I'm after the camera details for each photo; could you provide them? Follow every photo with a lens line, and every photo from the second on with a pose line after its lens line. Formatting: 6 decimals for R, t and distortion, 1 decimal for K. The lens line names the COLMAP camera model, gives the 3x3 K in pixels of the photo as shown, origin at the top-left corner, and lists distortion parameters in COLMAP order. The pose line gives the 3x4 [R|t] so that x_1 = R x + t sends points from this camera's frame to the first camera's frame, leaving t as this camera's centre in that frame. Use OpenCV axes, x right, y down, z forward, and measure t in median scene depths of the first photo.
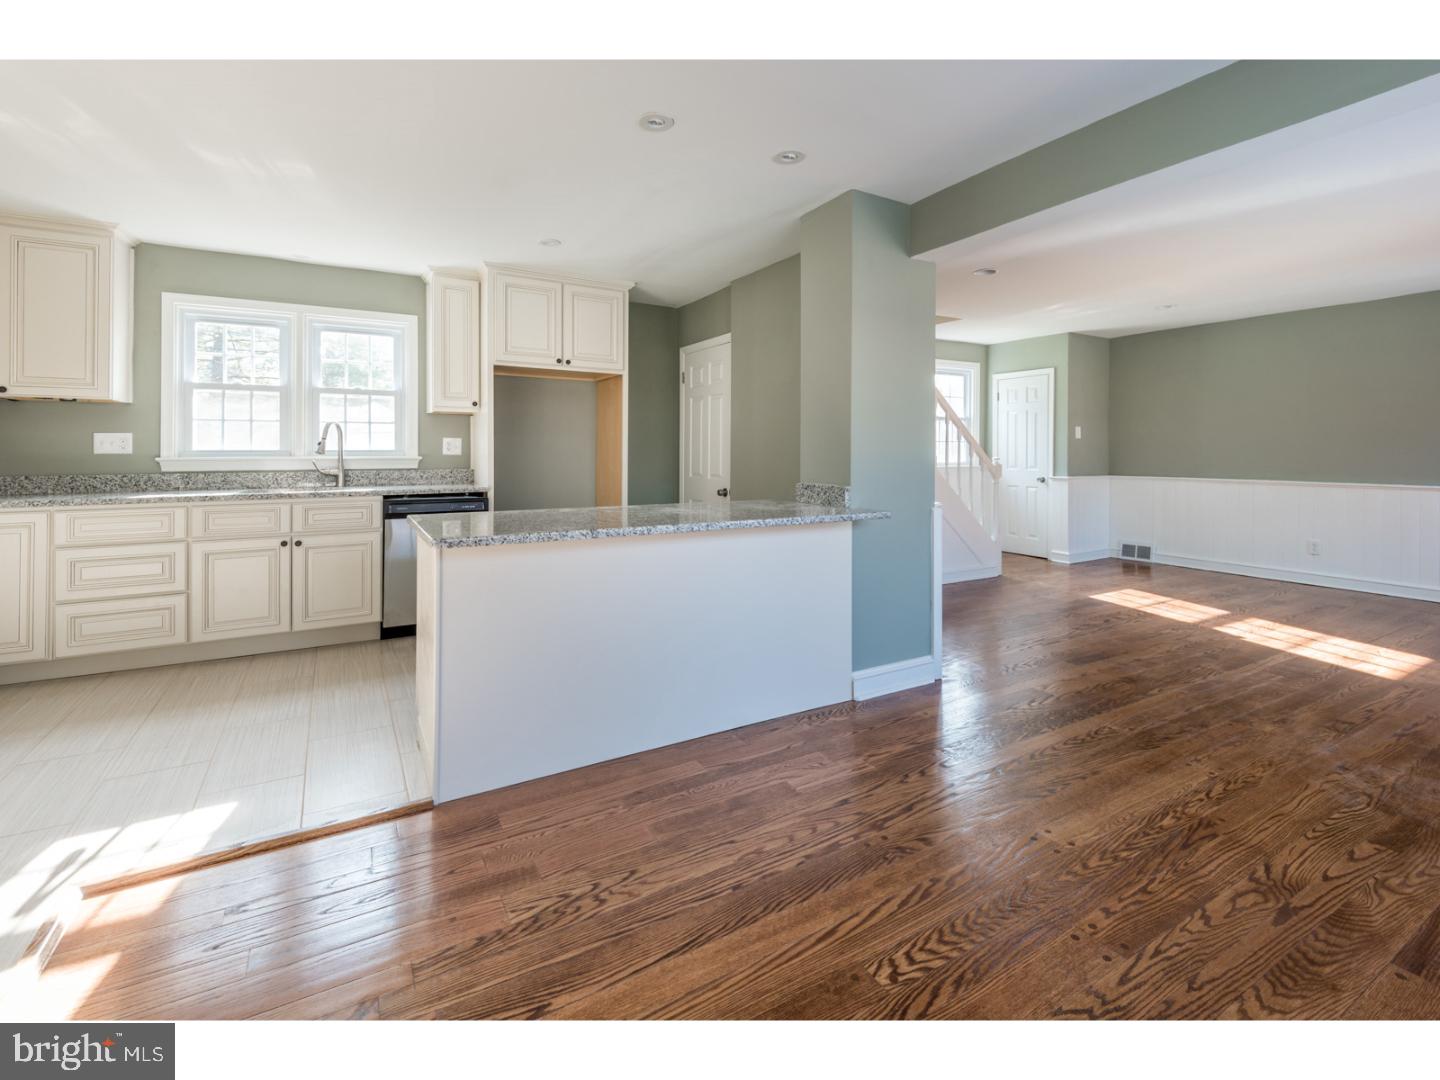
lens RADIAL K [[648.3, 0, 718.8], [0, 648.3, 529.6], [0, 0, 1]] dist [0.001031, -0.003673]
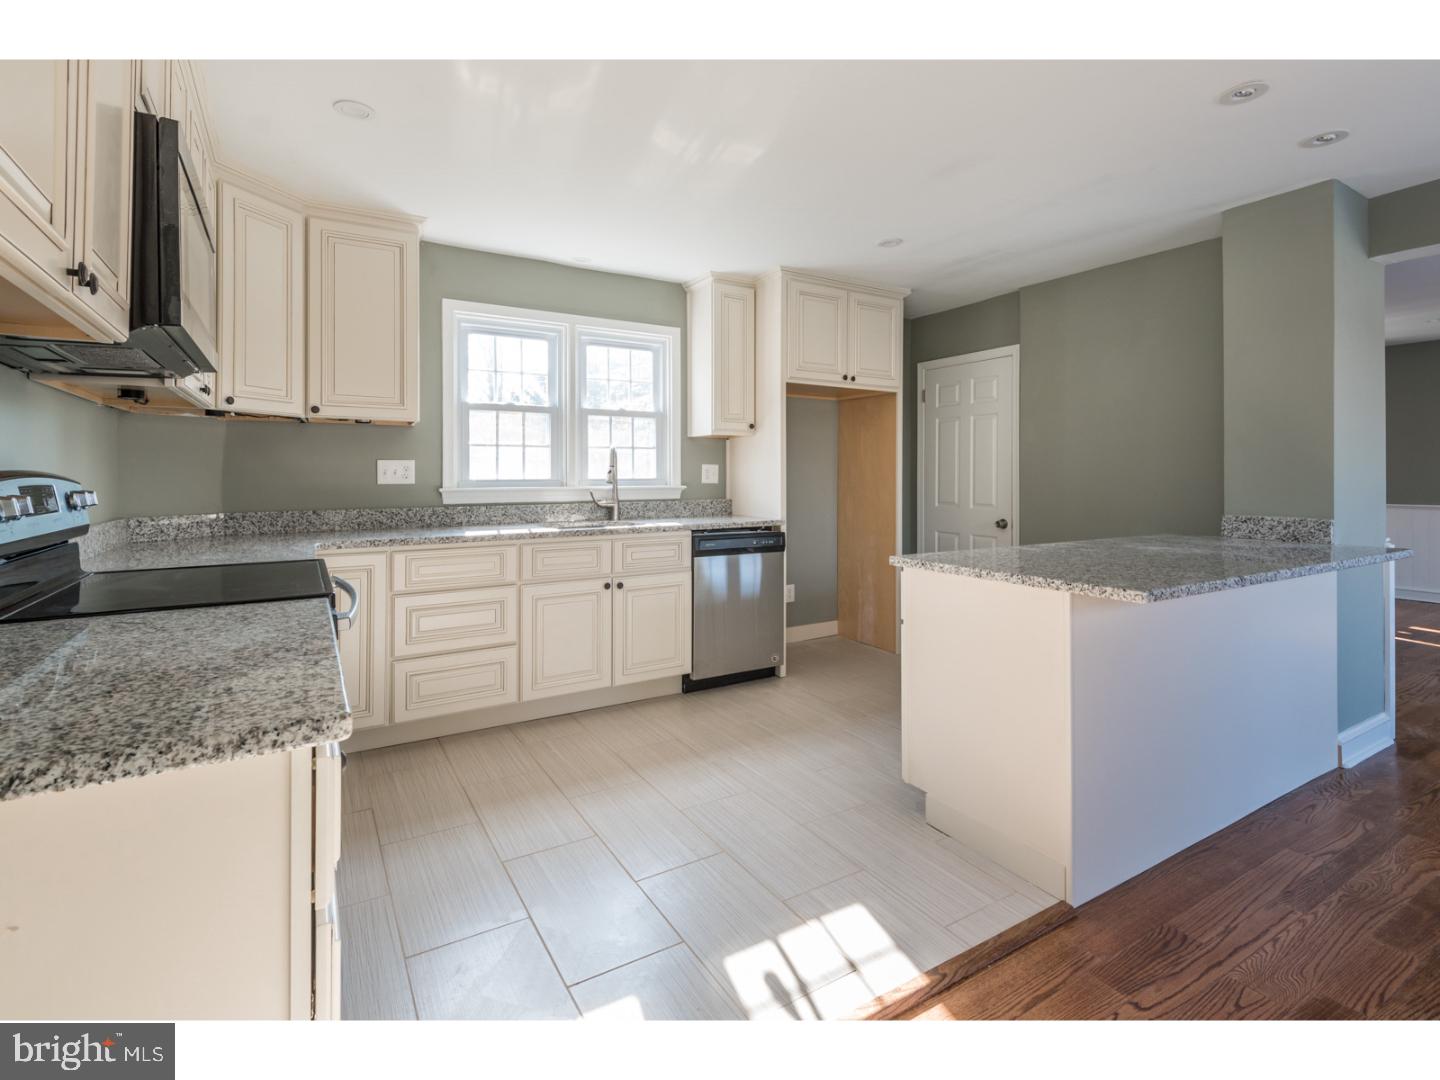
lens RADIAL K [[685.3, 0, 712.8], [0, 685.3, 550.2], [0, 0, 1]] dist [0.019637, -0.009802]
pose [[0.999930, -0.004669, 0.010890, -0.498608], [0.004788, 0.999929, -0.010882, -0.015165], [-0.010838, 0.010933, 0.999881, 0.066637]]
